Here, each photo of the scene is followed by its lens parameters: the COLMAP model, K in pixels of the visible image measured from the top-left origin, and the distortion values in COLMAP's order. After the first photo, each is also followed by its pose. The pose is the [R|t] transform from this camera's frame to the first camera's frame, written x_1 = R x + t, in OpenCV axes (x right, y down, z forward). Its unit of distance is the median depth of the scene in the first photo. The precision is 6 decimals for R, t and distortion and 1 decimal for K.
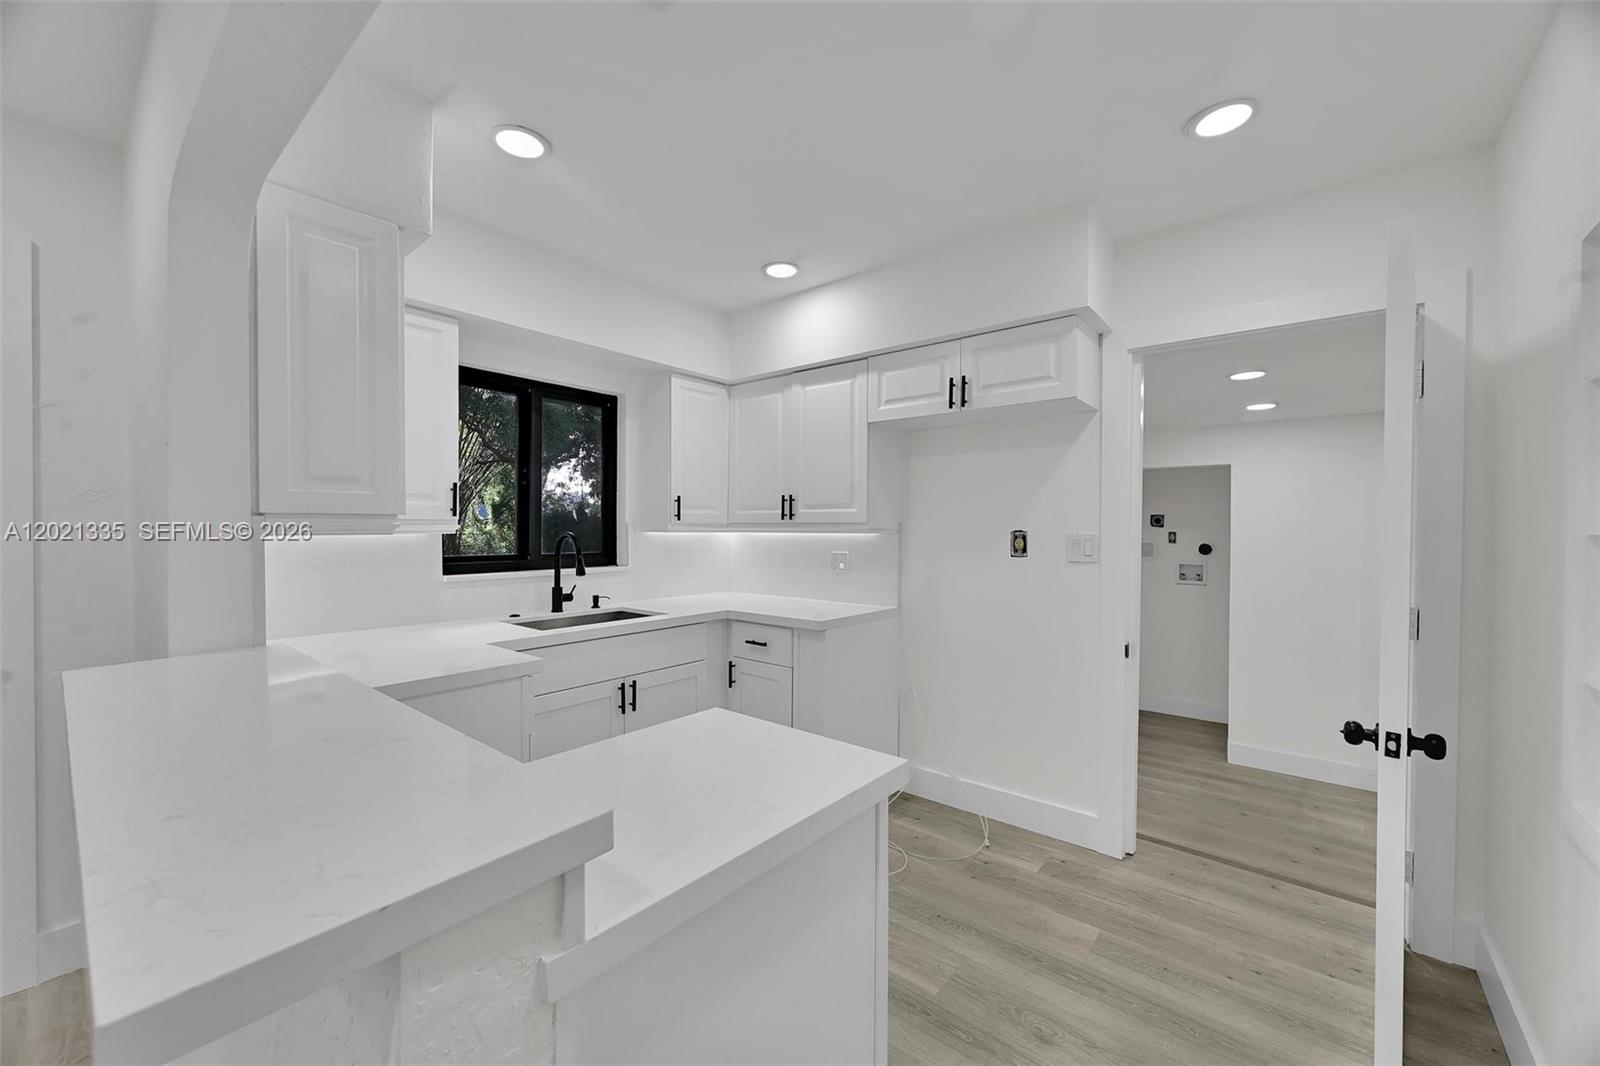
lens RADIAL K [[621.0, 0, 797.4], [0, 621.0, 530.2], [0, 0, 1]] dist [-0.000605, 0.000029]
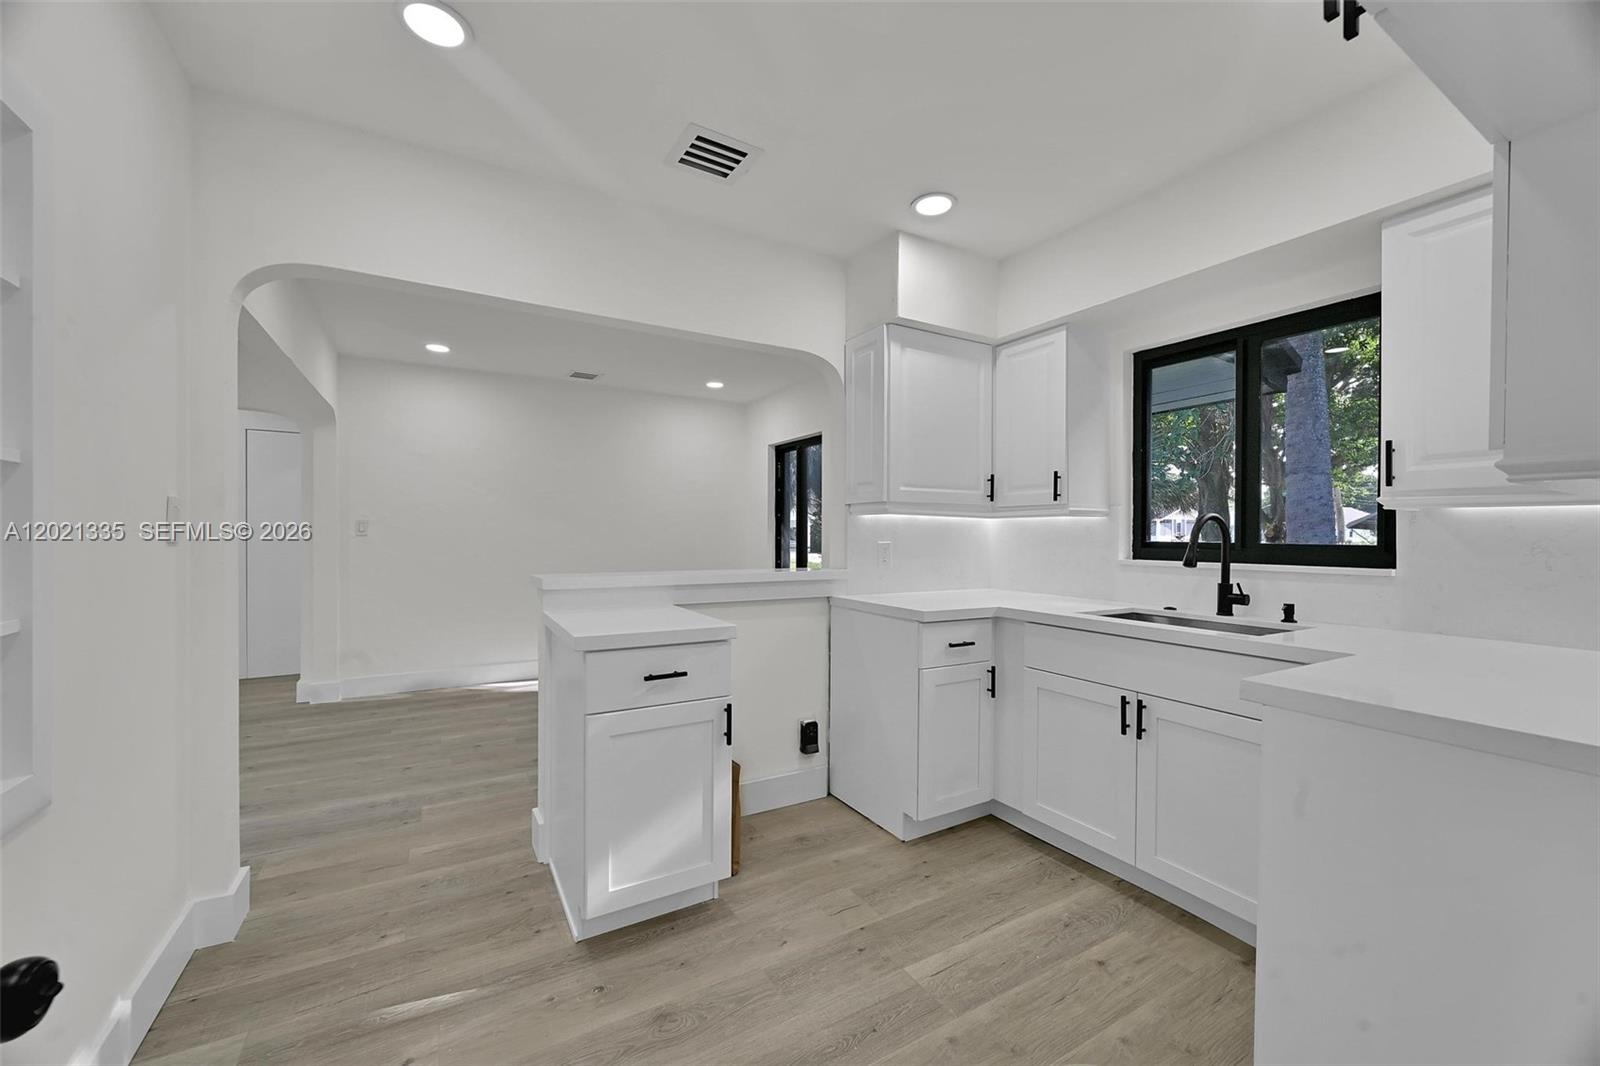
lens RADIAL K [[621.0, 0, 795.3], [0, 621.0, 535.1], [0, 0, 1]] dist [-0.000605, 0.000029]
pose [[-0.345600, -0.003215, -0.938376, 0.529145], [-0.013432, 0.999909, 0.001521, 0.034957], [0.938286, 0.013130, -0.345612, 0.741463]]
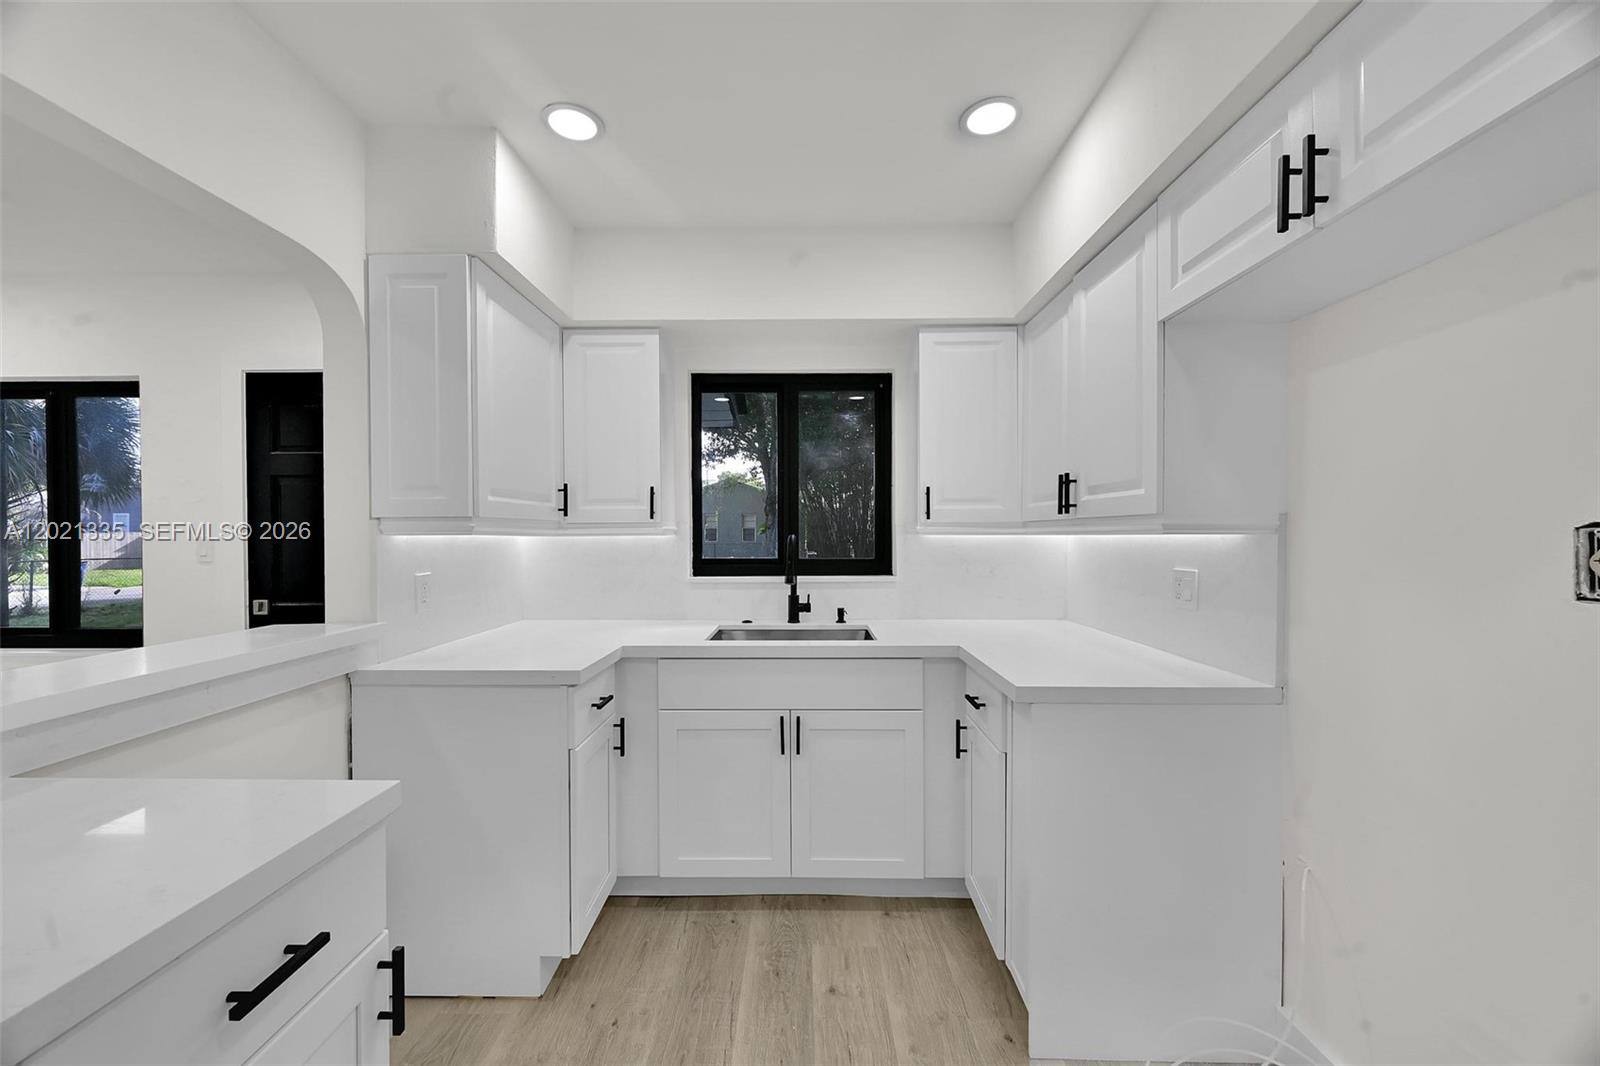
lens RADIAL K [[621.0, 0, 791.9], [0, 621.0, 537.4], [0, 0, 1]] dist [-0.000605, 0.000029]
pose [[0.625052, -0.001355, -0.780582, 0.315211], [0.001200, 0.999999, -0.000775, 0.007012], [0.780582, -0.000452, 0.625053, 0.418601]]
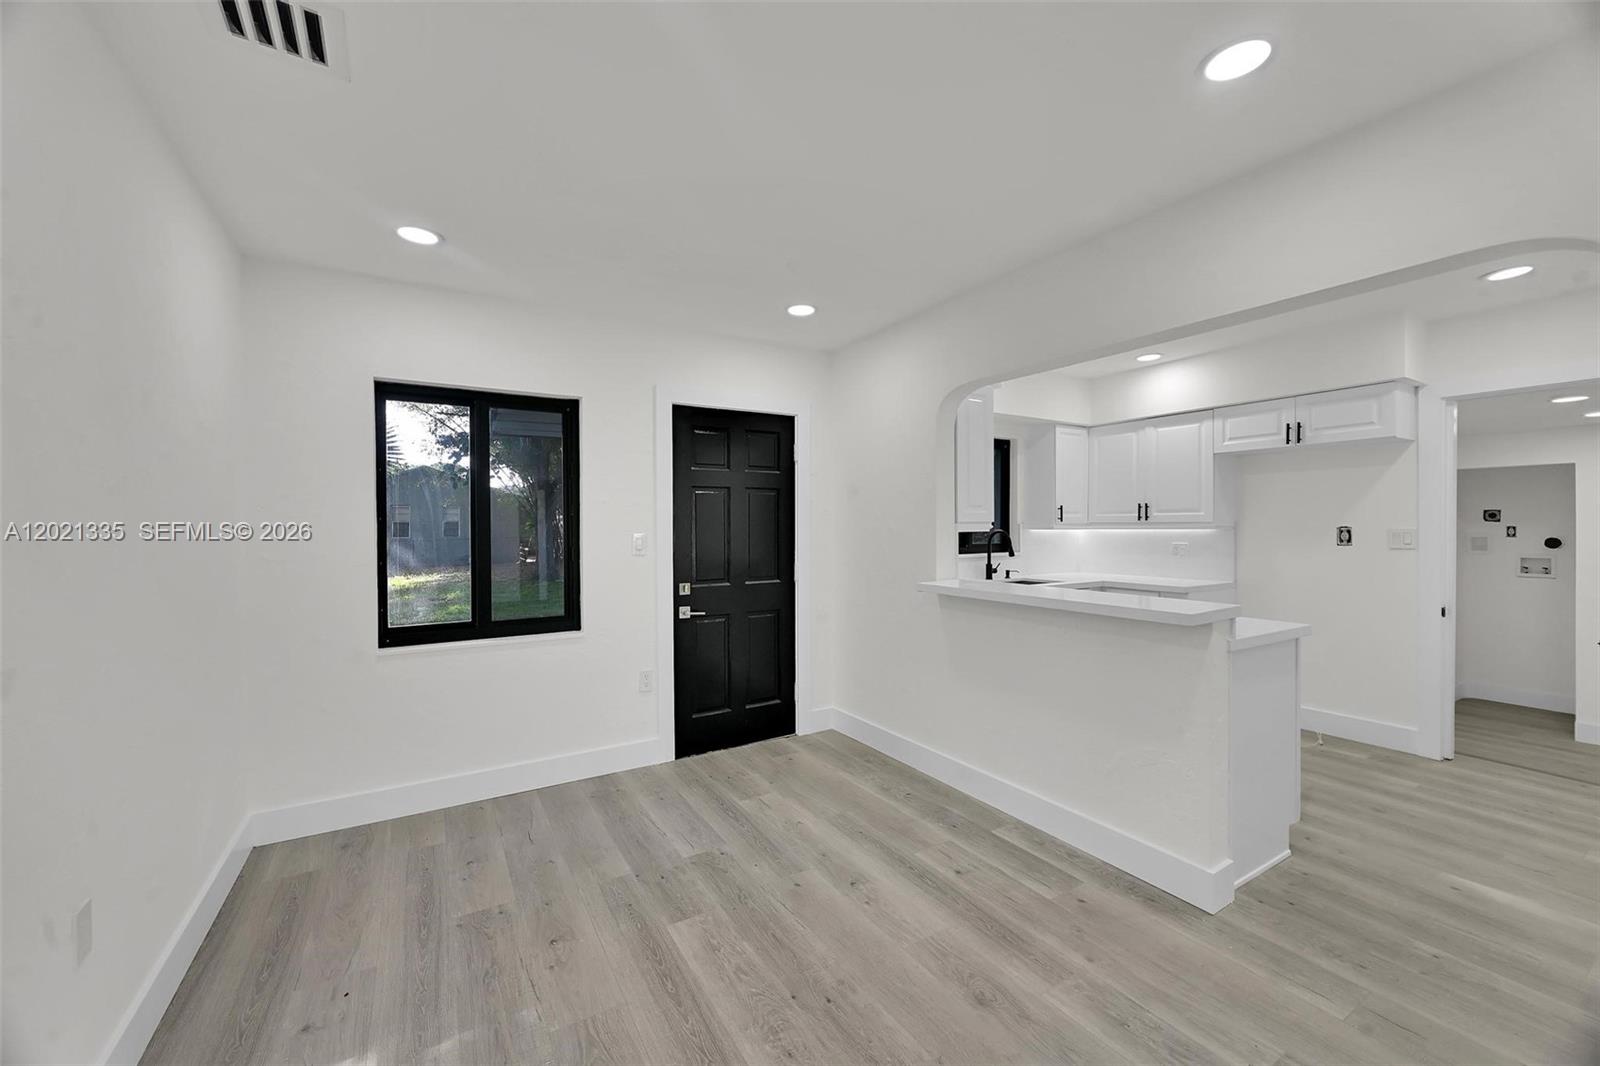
lens RADIAL K [[621.0, 0, 792.1], [0, 621.0, 527.4], [0, 0, 1]] dist [-0.000605, 0.000029]
pose [[0.941927, -0.008609, -0.335708, -0.318686], [0.007895, 0.999963, -0.003492, -0.002349], [0.335725, 0.000639, 0.941960, -0.679187]]
